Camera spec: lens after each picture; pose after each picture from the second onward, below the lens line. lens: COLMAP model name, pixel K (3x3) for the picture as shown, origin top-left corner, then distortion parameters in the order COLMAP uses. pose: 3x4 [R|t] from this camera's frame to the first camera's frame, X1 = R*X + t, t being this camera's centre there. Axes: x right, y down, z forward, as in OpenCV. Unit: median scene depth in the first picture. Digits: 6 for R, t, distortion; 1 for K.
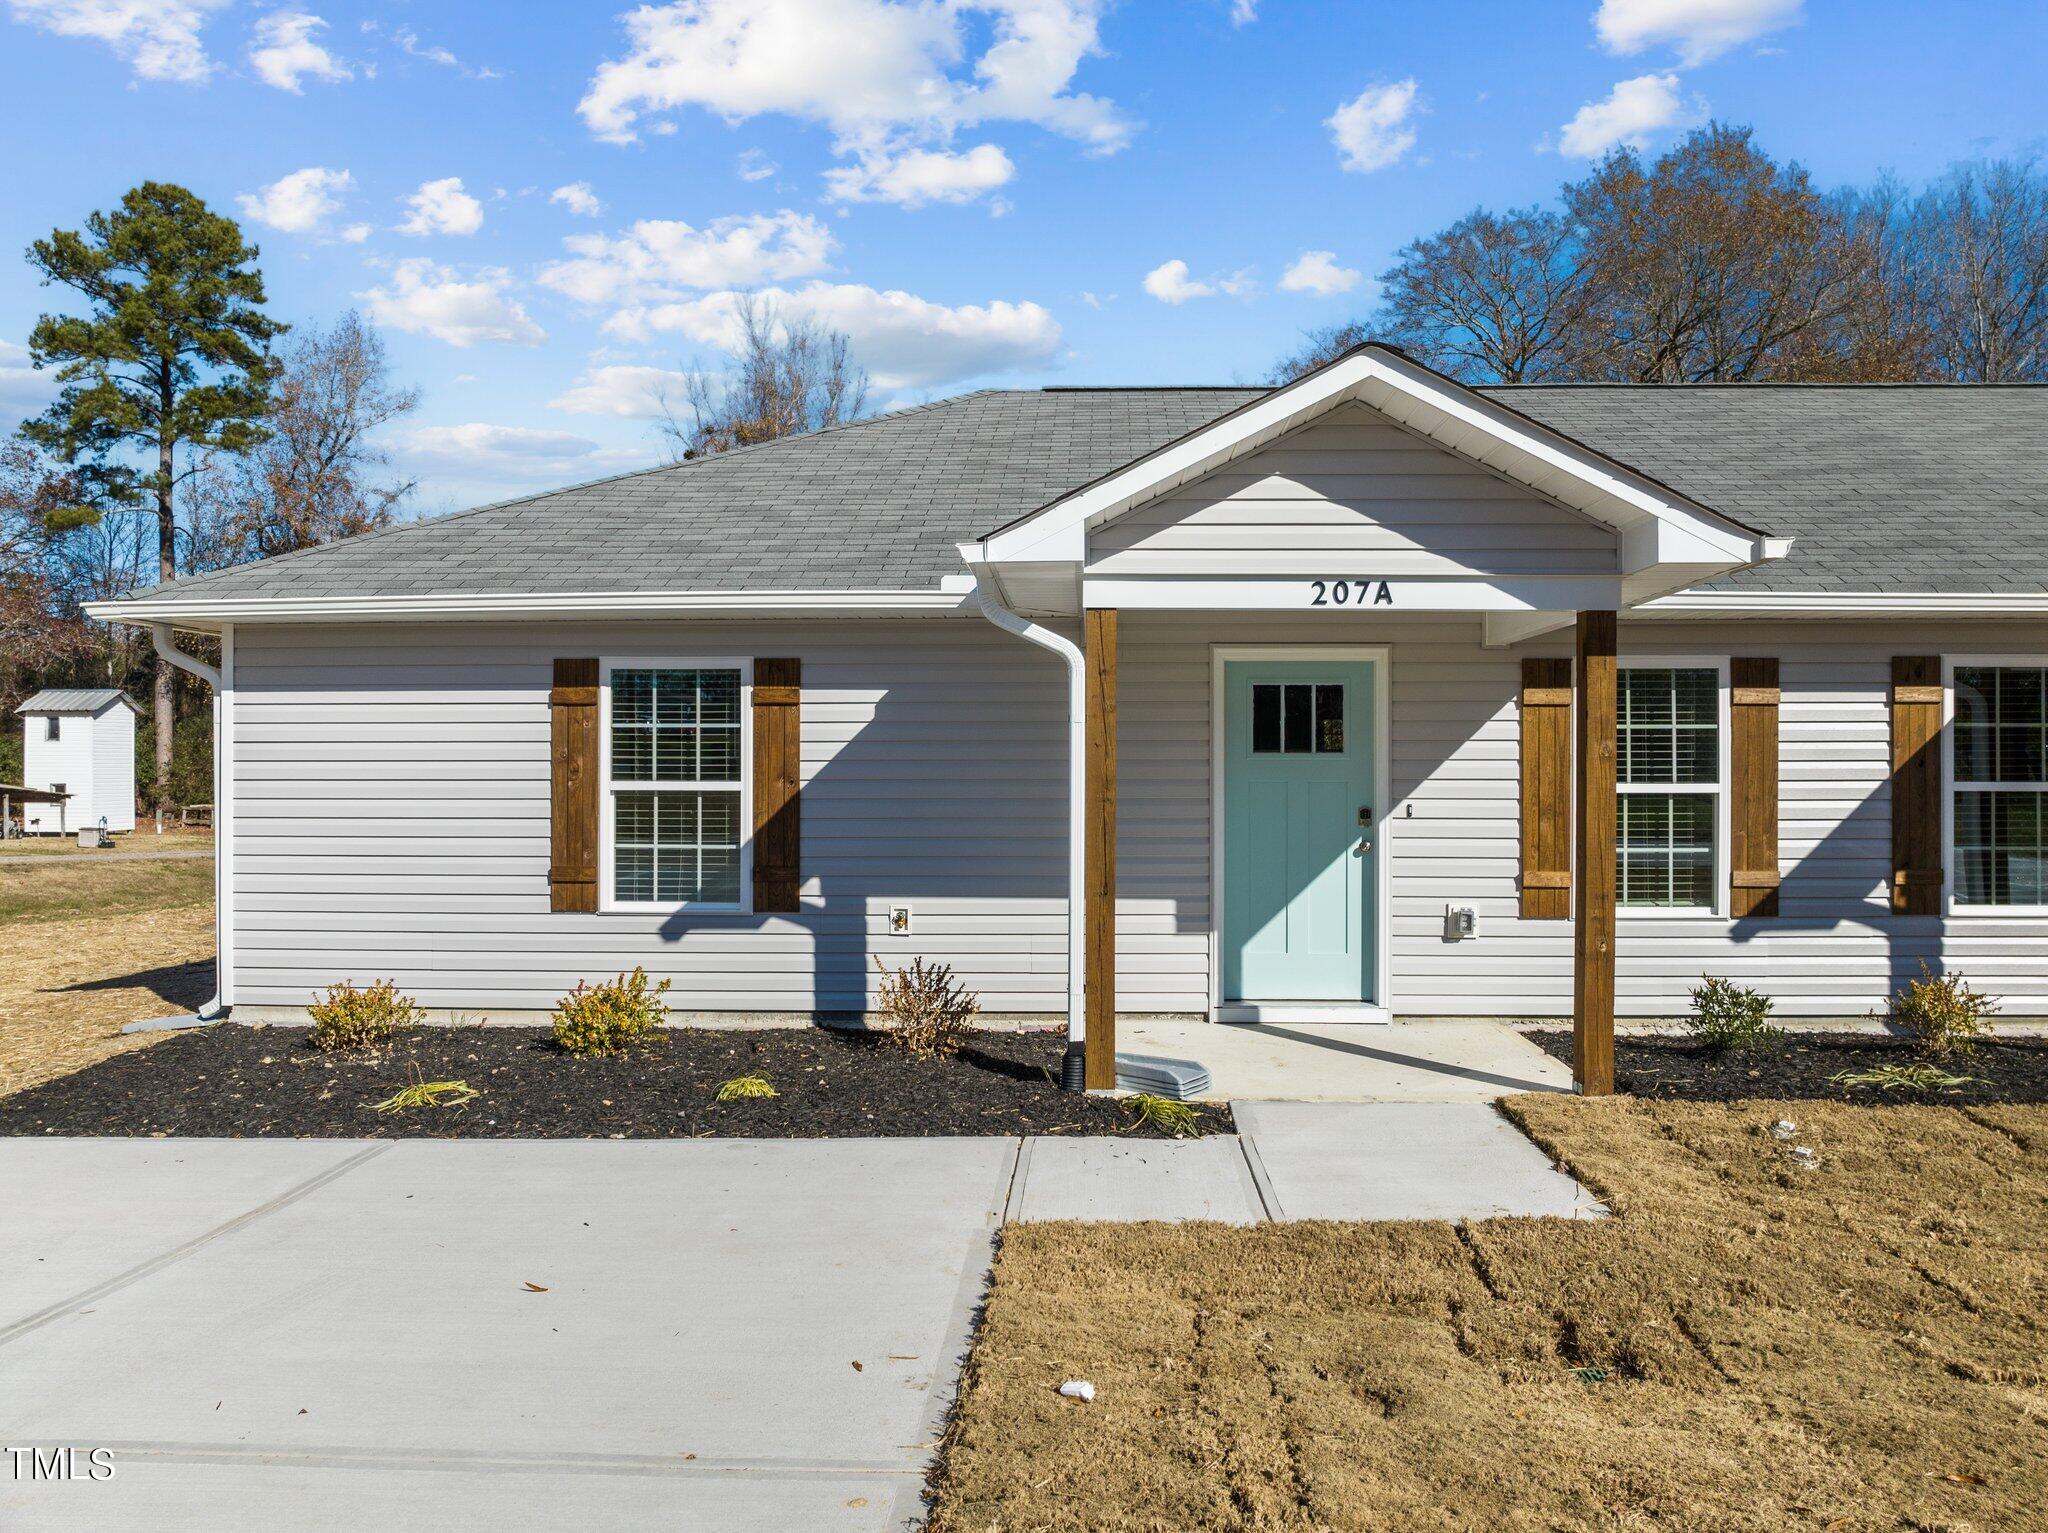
lens RADIAL K [[1456.2, 0, 1030.6], [0, 1456.2, 762.9], [0, 0, 1]] dist [-0.032886, -0.005111]
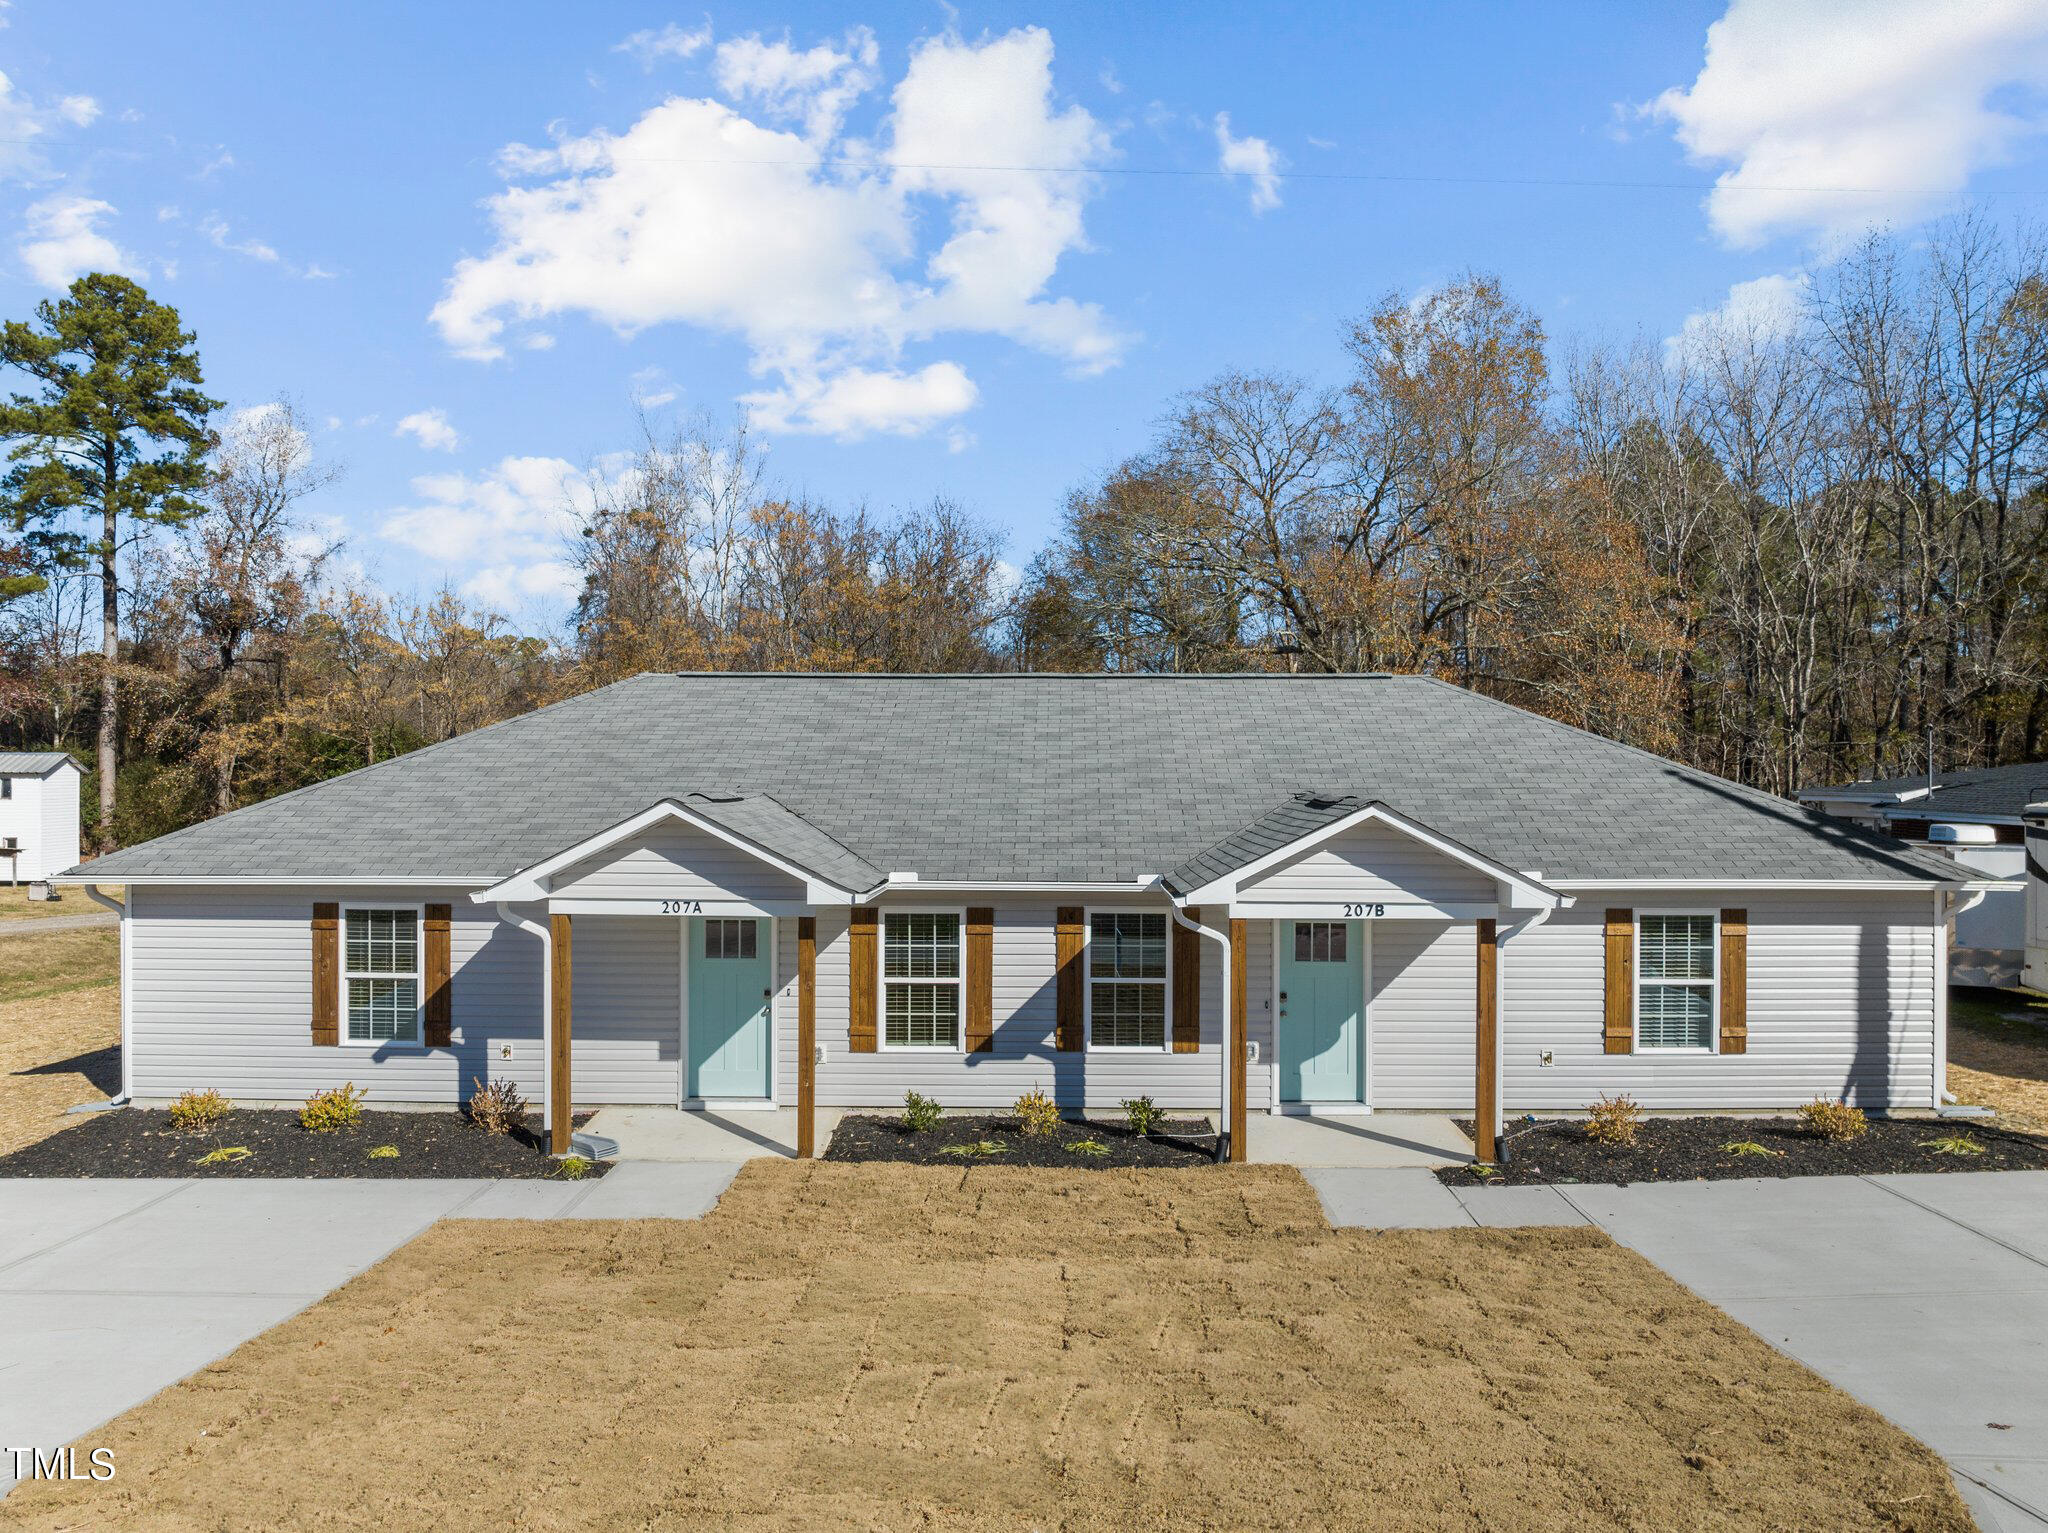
lens RADIAL K [[1444.2, 0, 1018.2], [0, 1444.2, 766.8], [0, 0, 1]] dist [-0.038077, 0.003503]
pose [[0.999679, 0.002631, 0.025194, 0.490681], [-0.002564, 0.999993, -0.002674, -0.237159], [-0.025201, 0.002608, 0.999679, -0.773167]]
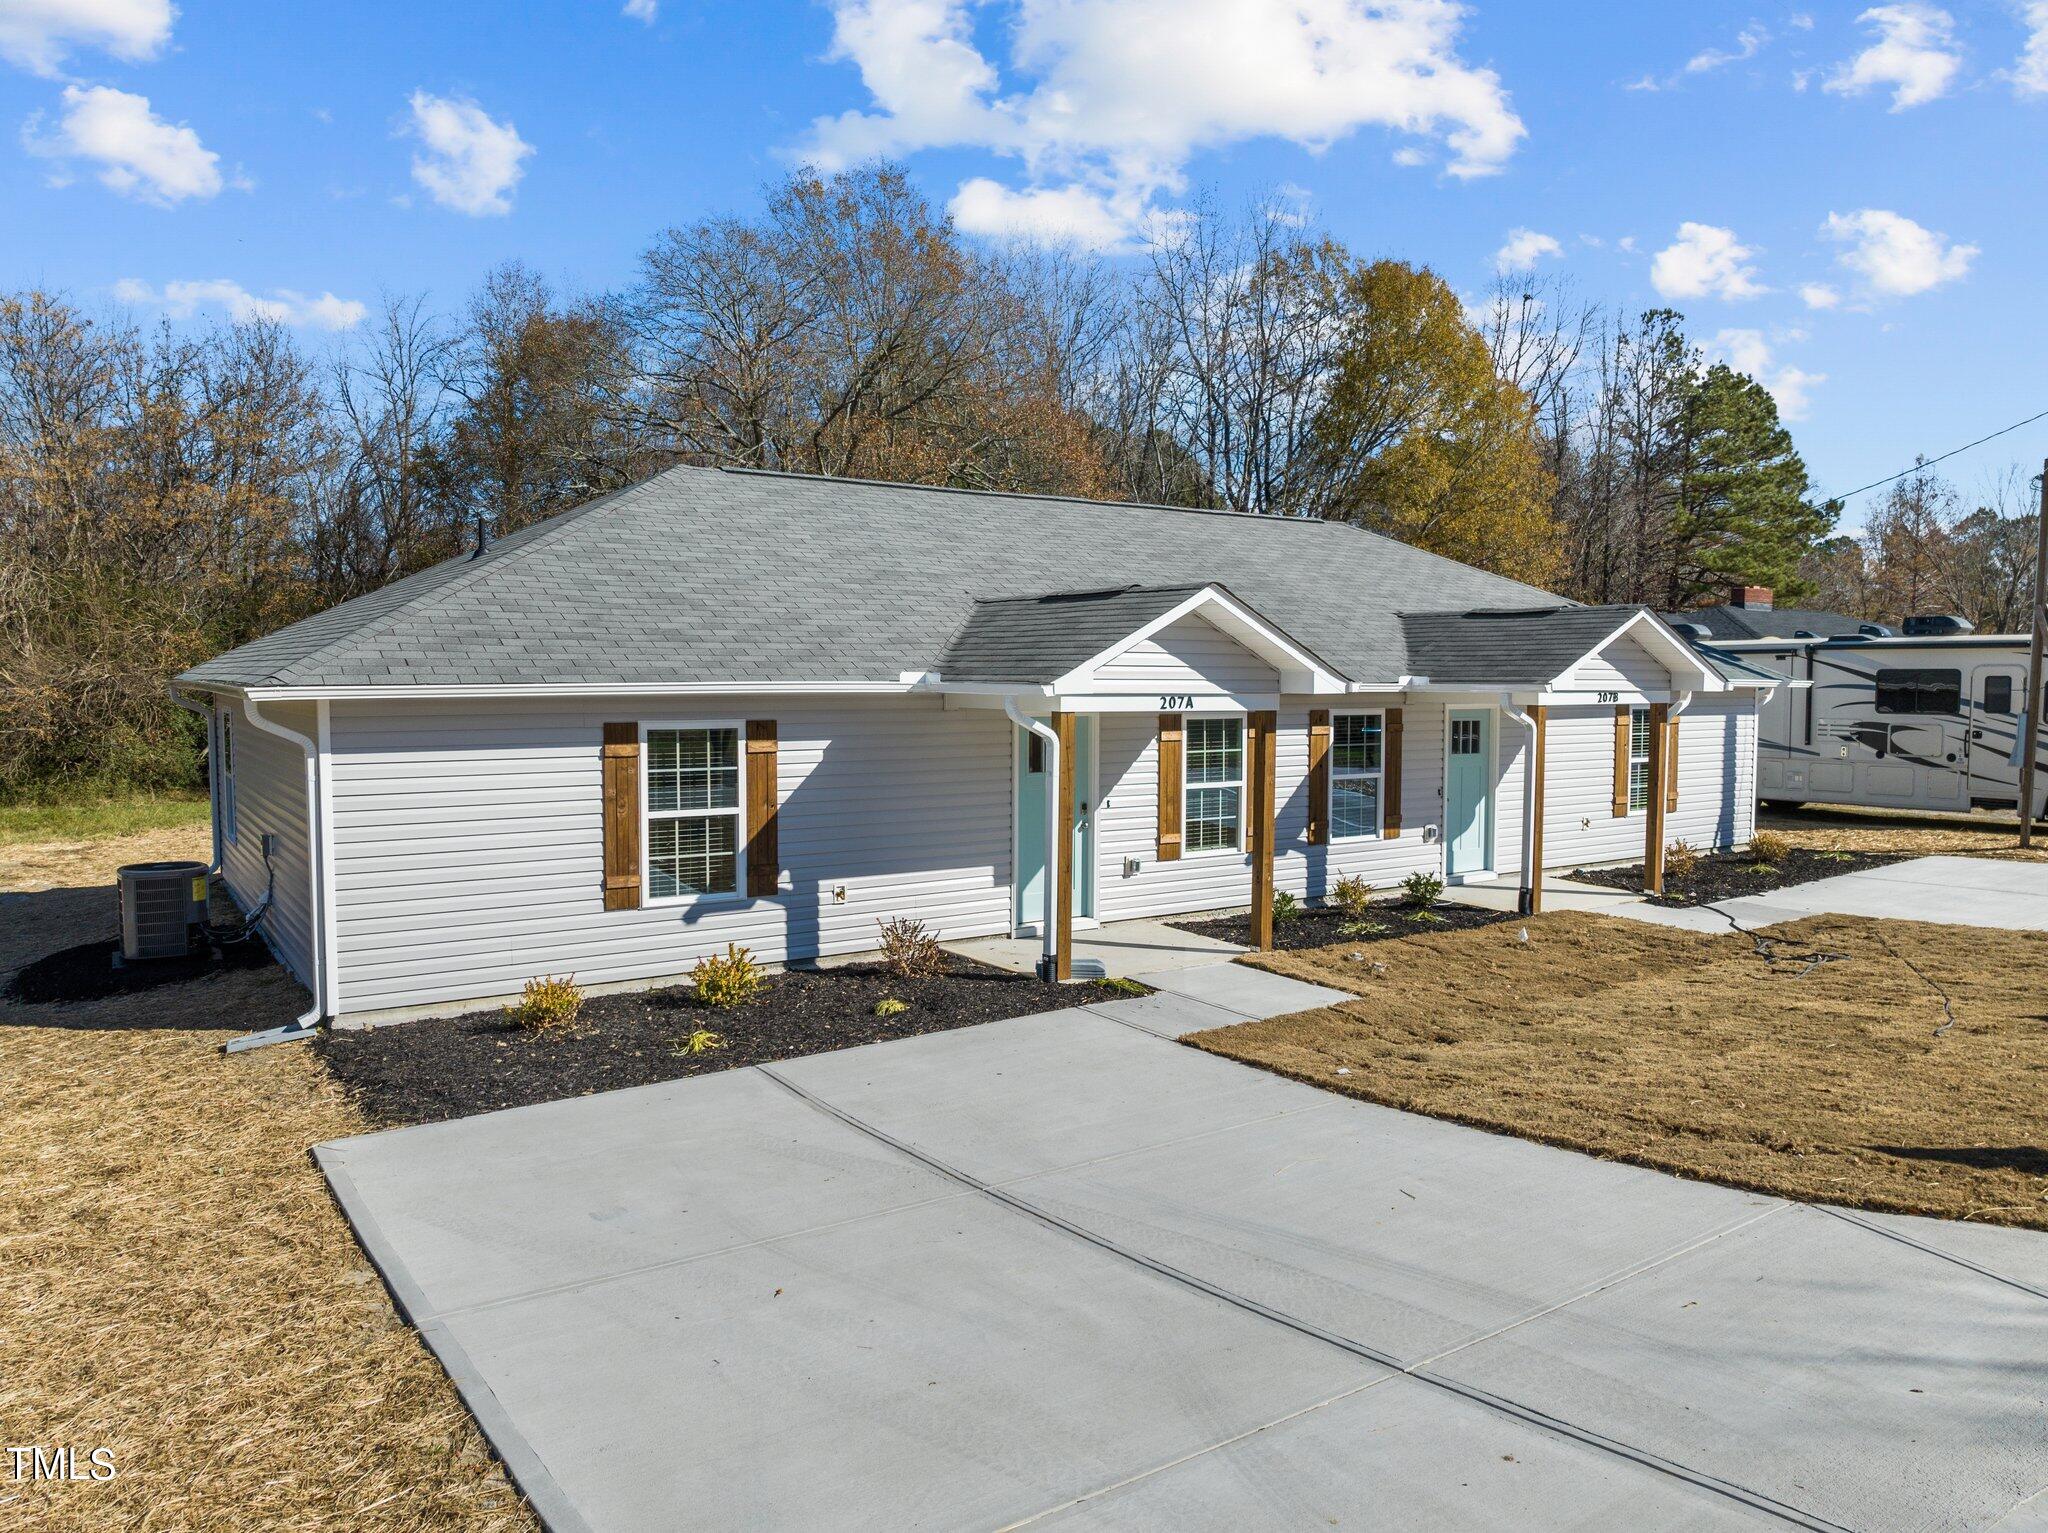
lens RADIAL K [[1406.4, 0, 1021.4], [0, 1406.4, 764.2], [0, 0, 1]] dist [-0.019430, 0.000465]
pose [[0.806865, -0.035815, 0.589649, -0.783576], [-0.007859, 0.997421, 0.071338, -0.129009], [-0.590683, -0.062195, 0.804503, -0.264236]]
